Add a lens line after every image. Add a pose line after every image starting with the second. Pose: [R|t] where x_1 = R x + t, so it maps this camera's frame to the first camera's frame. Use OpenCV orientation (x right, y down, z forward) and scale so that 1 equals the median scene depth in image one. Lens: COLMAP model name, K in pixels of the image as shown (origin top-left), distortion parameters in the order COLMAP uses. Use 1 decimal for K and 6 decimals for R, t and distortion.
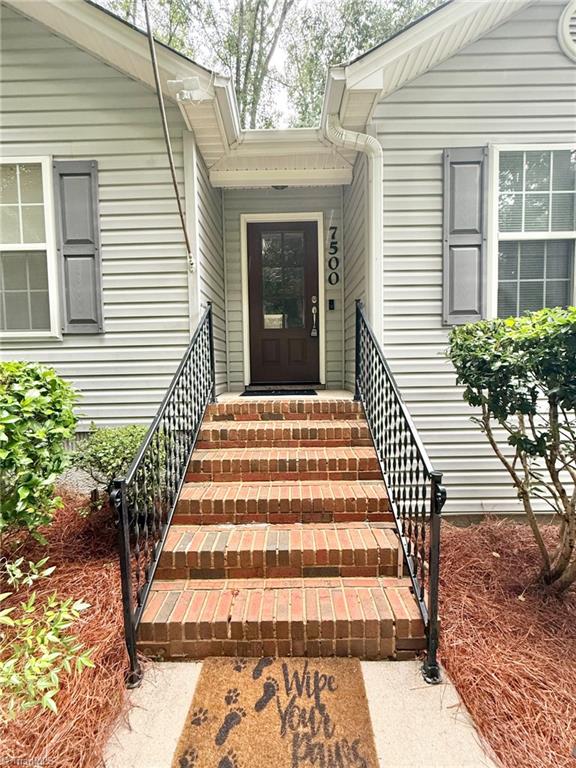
lens RADIAL K [[305.2, 0, 286.1], [0, 305.2, 384.7], [0, 0, 1]] dist [-0.000329, -0.000640]
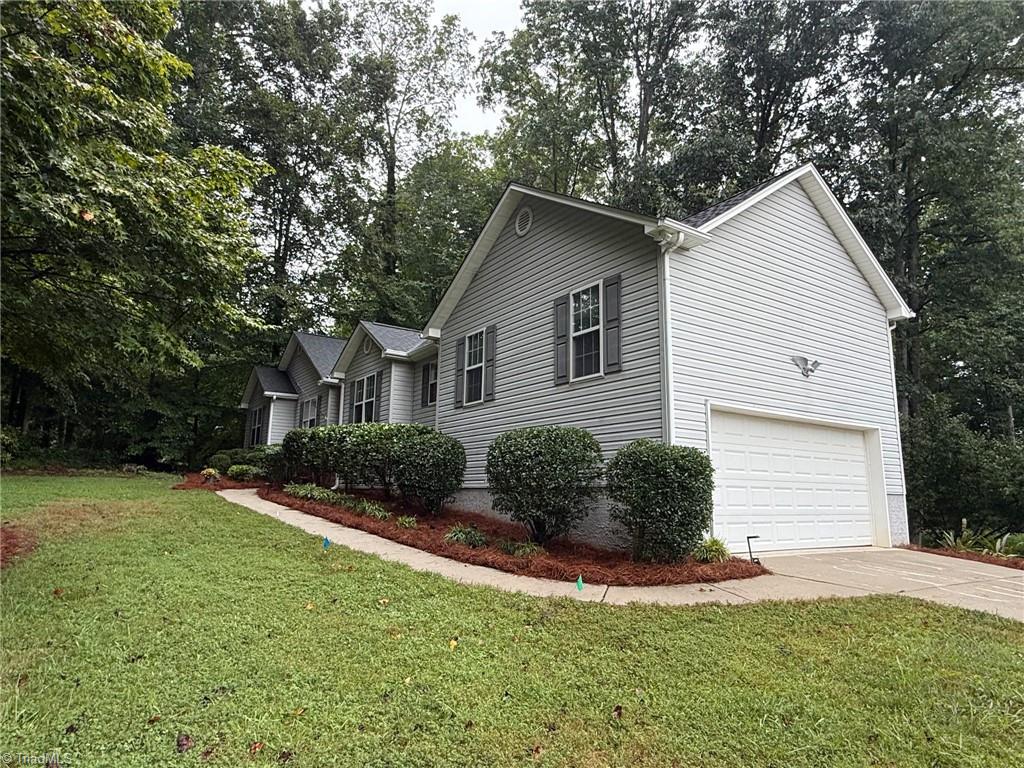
lens RADIAL K [[622.2, 0, 511.6], [0, 622.2, 382.6], [0, 0, 1]] dist [-0.000147, -0.000002]
pose [[0.567233, -0.107858, -0.816464, 1.853521], [-0.076132, 0.980274, -0.182390, 0.569500], [0.820031, 0.165617, 0.547832, -1.358095]]
